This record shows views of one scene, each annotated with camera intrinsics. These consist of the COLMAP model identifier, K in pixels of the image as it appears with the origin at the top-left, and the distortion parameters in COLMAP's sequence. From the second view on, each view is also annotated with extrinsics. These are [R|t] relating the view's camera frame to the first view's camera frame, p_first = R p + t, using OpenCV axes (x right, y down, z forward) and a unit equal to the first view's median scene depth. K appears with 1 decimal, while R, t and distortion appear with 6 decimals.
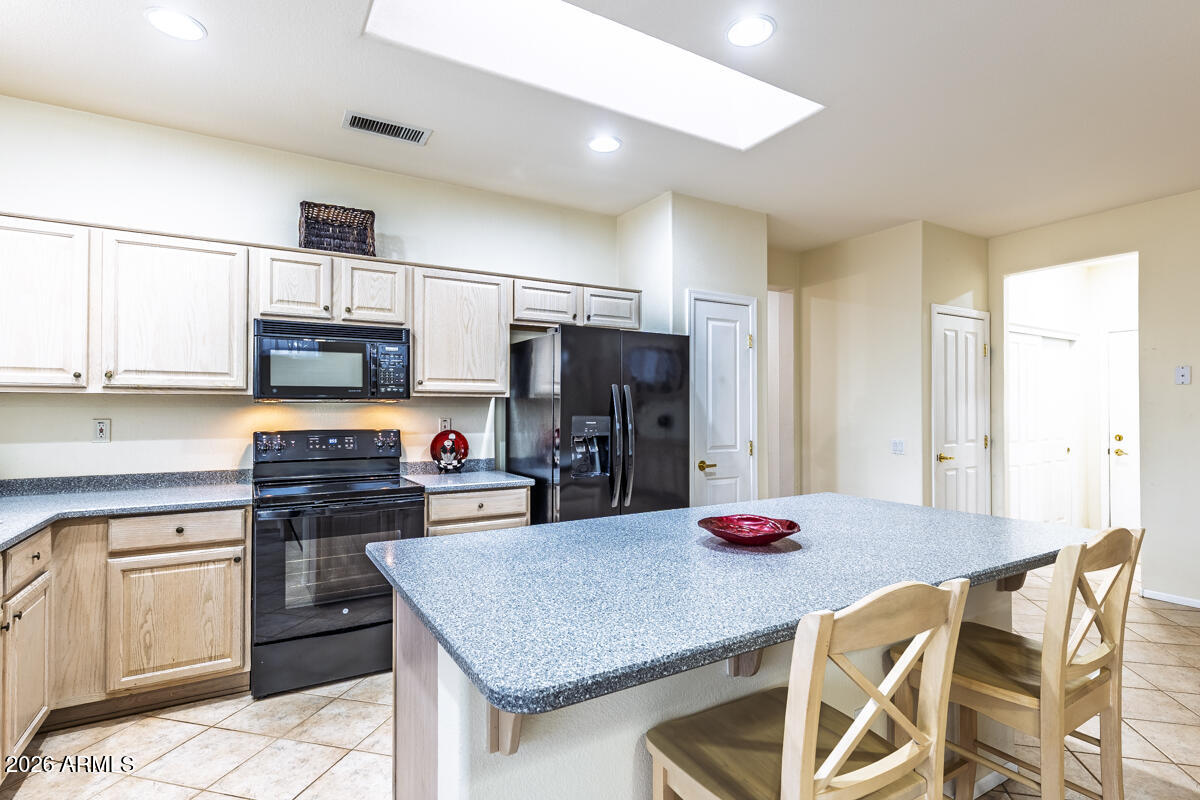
lens RADIAL K [[599.8, 0, 595.3], [0, 599.8, 398.5], [0, 0, 1]] dist [-0.006605, 0.000814]
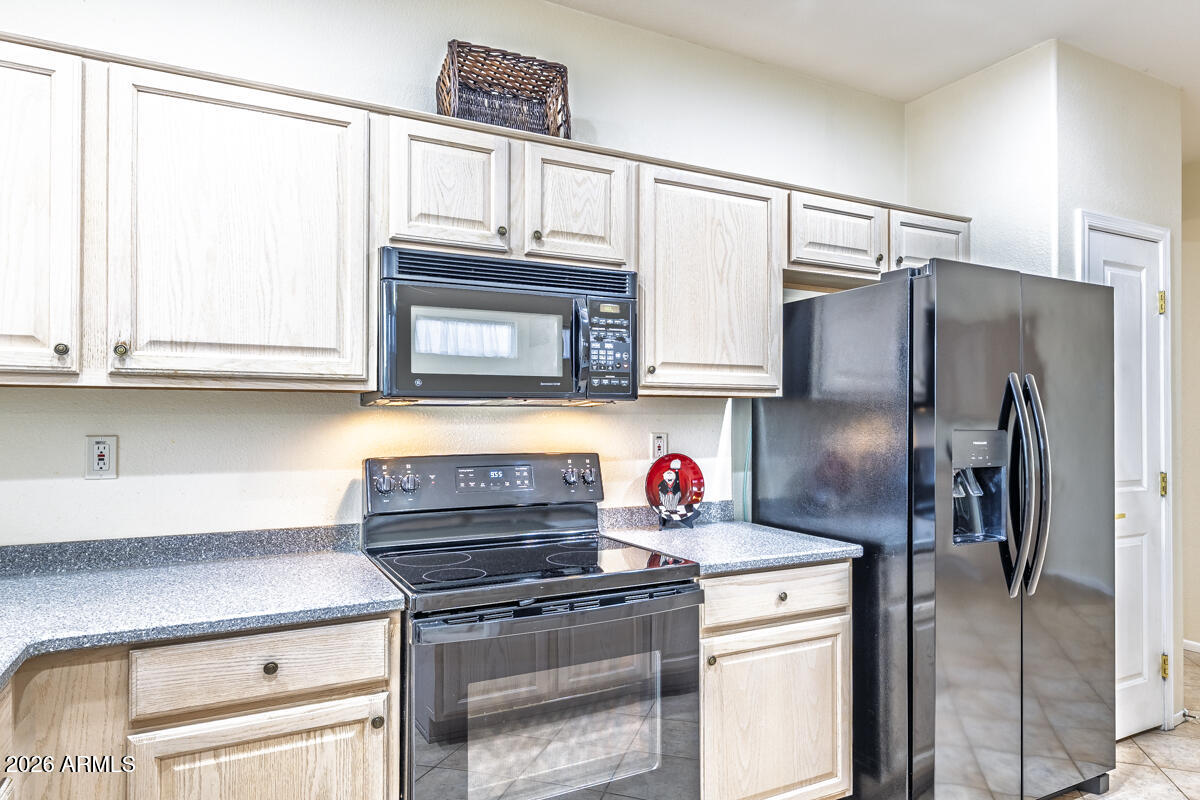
lens RADIAL K [[712.7, 0, 604.4], [0, 712.7, 406.5], [0, 0, 1]] dist [-0.000343, -0.002091]
pose [[0.999156, 0.000988, -0.041069, -0.324450], [-0.000878, 0.999996, 0.002677, 0.005842], [0.041071, -0.002639, 0.999153, 0.352403]]
